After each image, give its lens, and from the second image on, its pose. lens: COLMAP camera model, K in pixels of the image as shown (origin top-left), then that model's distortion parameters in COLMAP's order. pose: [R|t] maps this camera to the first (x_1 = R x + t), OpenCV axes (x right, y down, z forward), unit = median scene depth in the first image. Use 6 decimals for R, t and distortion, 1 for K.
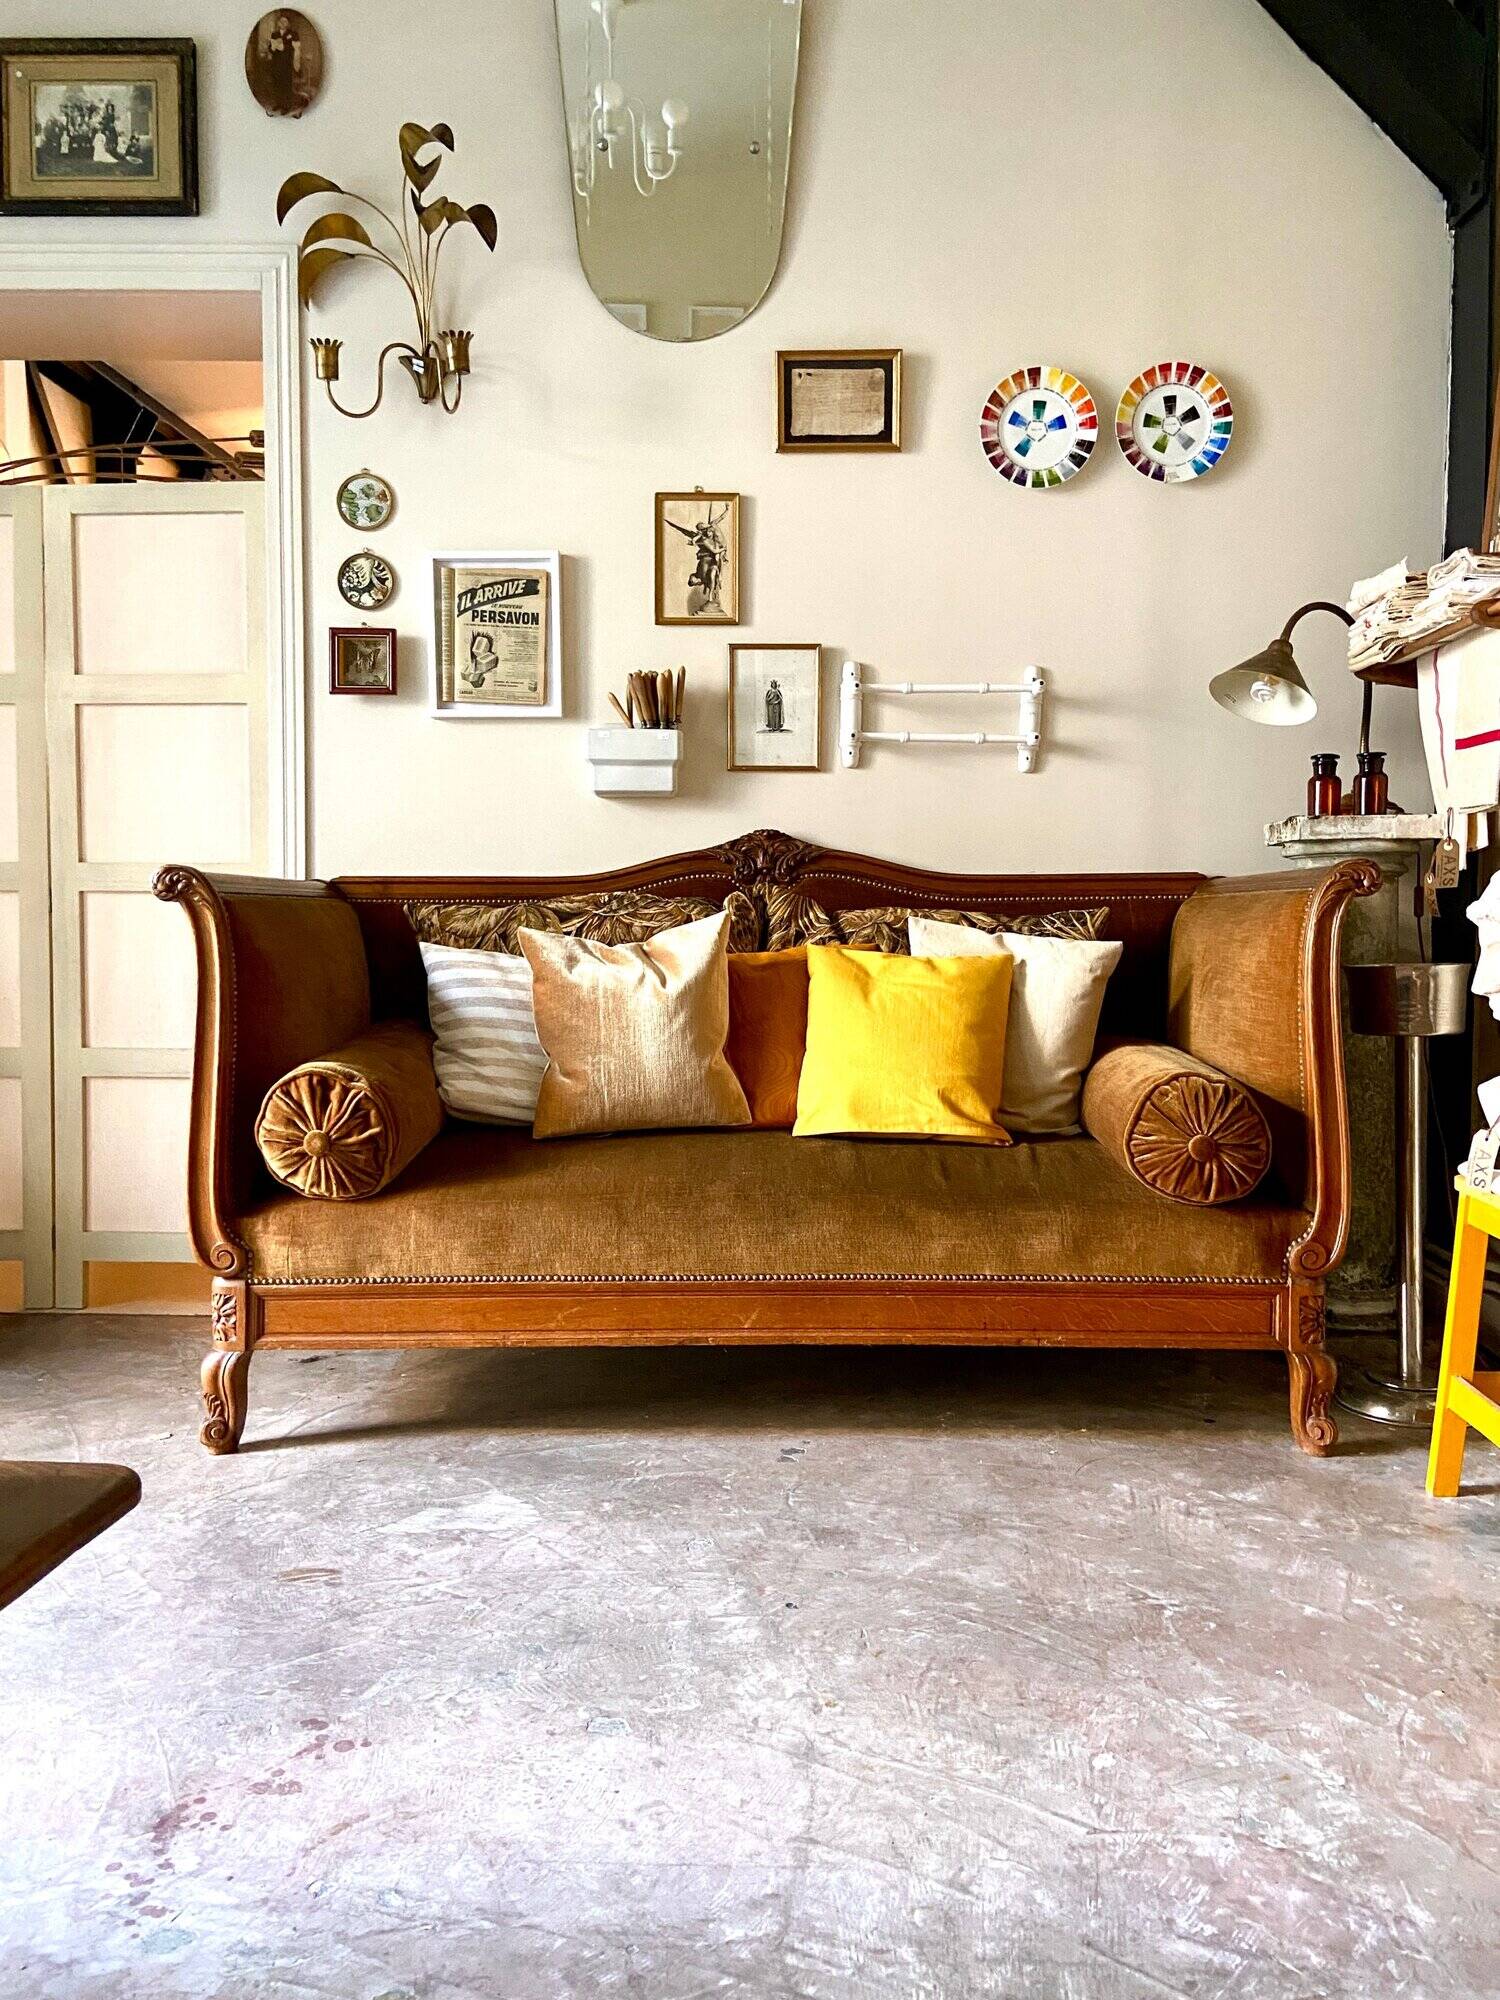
lens RADIAL K [[1508.2, 0, 757.8], [0, 1508.2, 982.6], [0, 0, 1]] dist [0.114289, -0.145201]
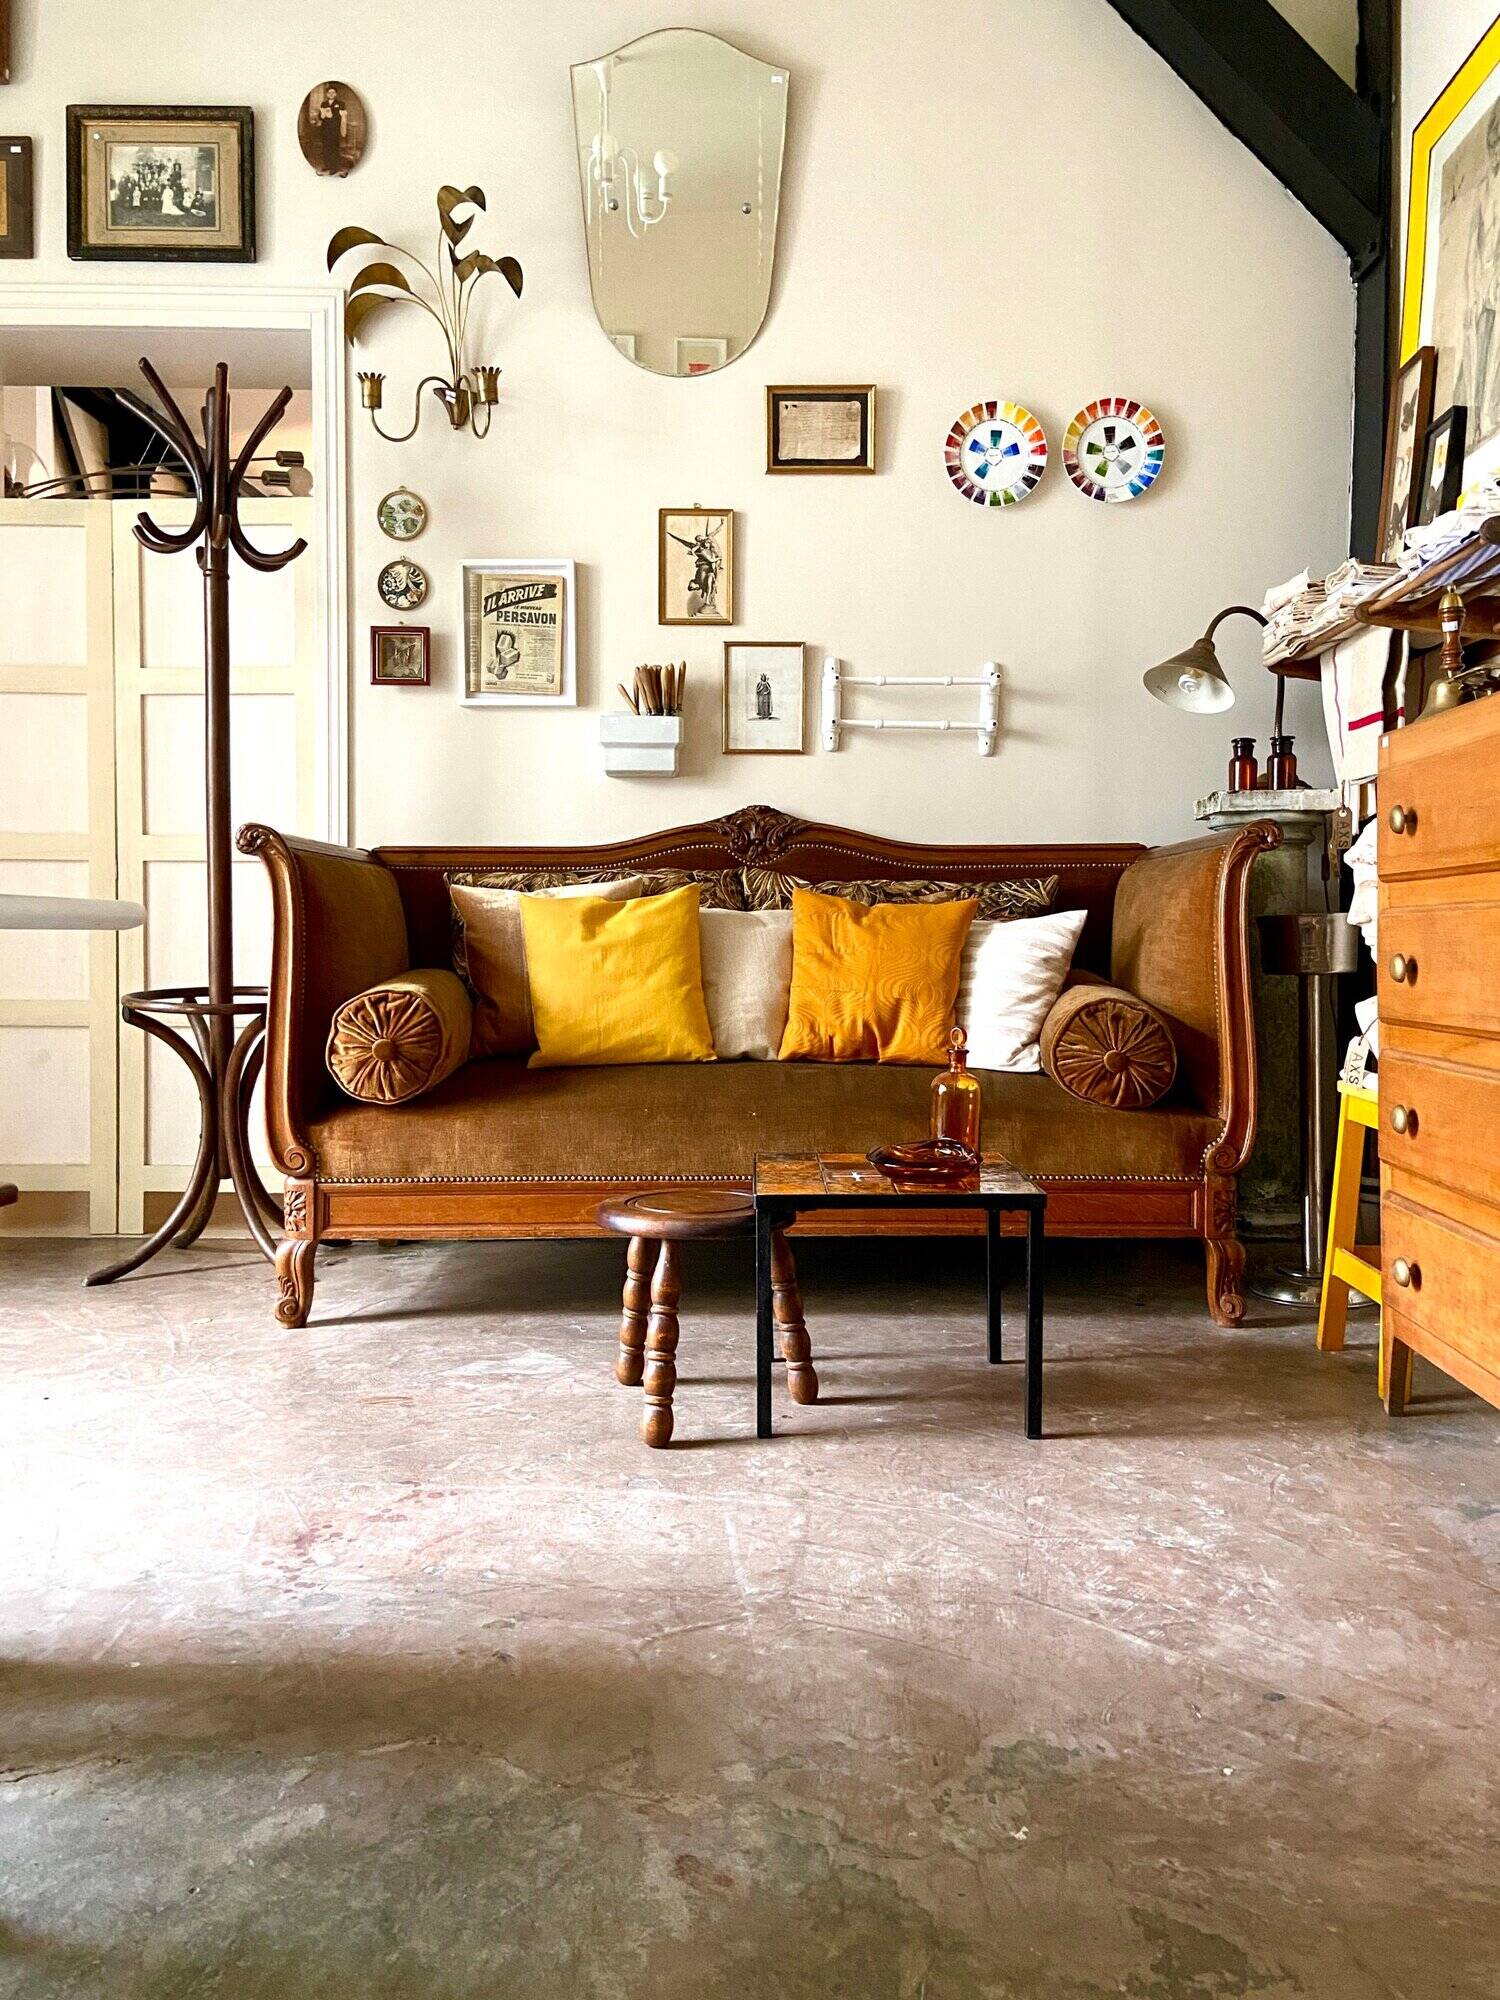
lens RADIAL K [[1508.2, 0, 754.0], [0, 1508.2, 981.9], [0, 0, 1]] dist [0.114289, -0.145201]
pose [[0.999883, 0.000340, 0.015294, -0.014063], [-0.000139, 0.999914, -0.013124, 0.046934], [-0.015297, 0.013120, 0.999797, -0.133916]]
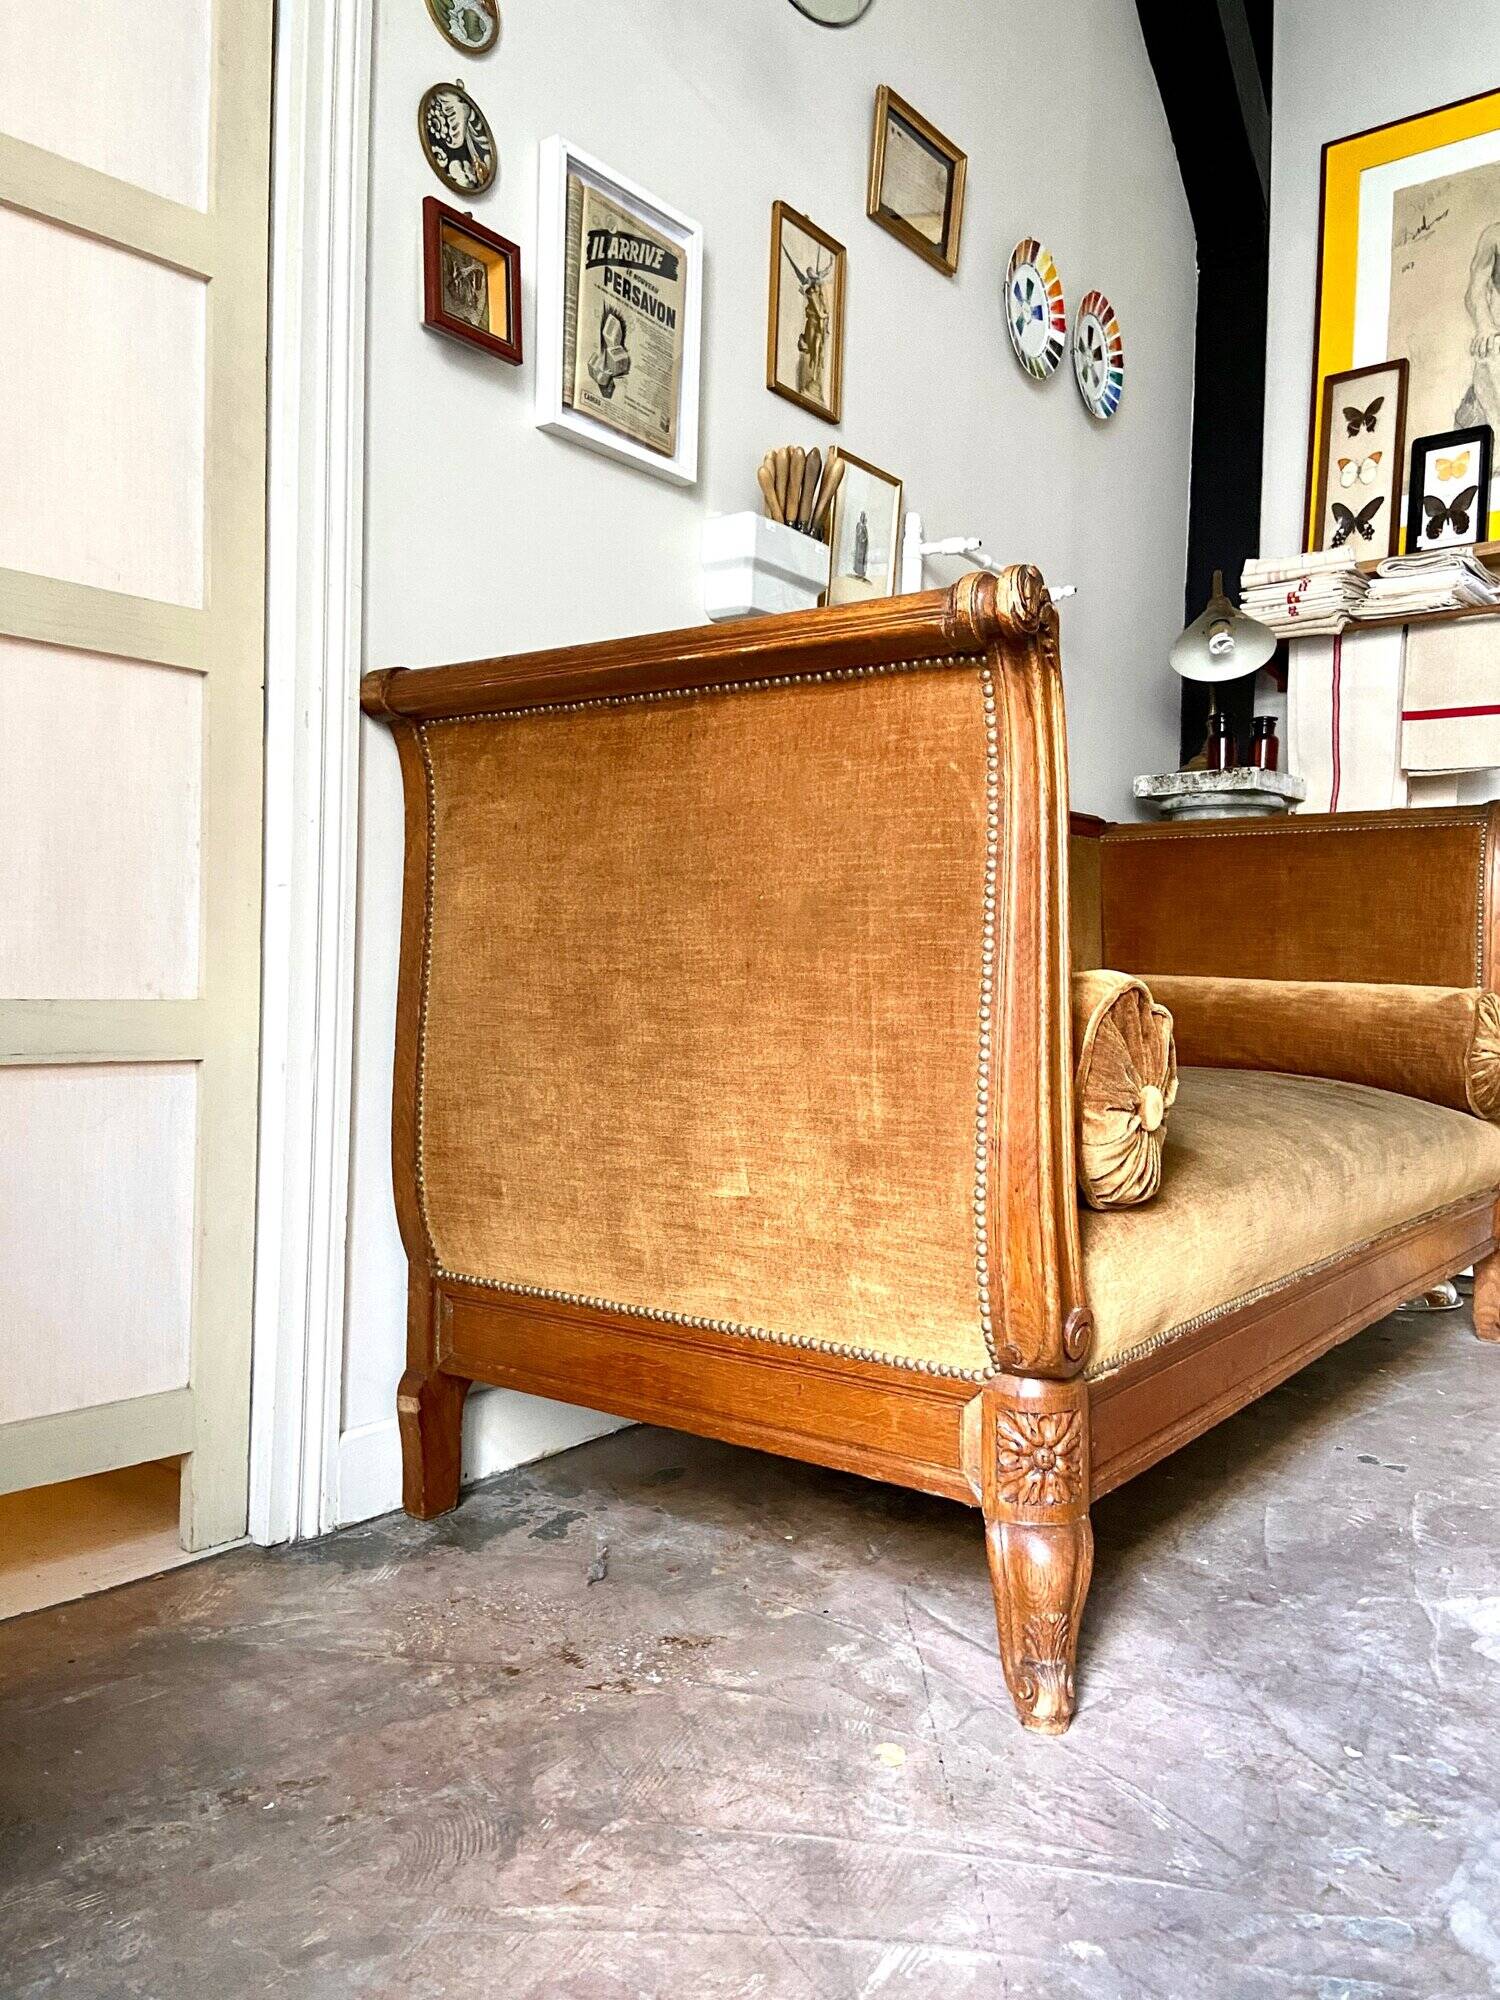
lens RADIAL K [[1508.2, 0, 743.4], [0, 1508.2, 982.4], [0, 0, 1]] dist [0.114289, -0.145201]
pose [[0.593405, 0.008441, 0.804860, -0.658531], [0.011966, 0.999742, -0.019307, 0.052914], [-0.804815, 0.021088, 0.593151, 0.615311]]
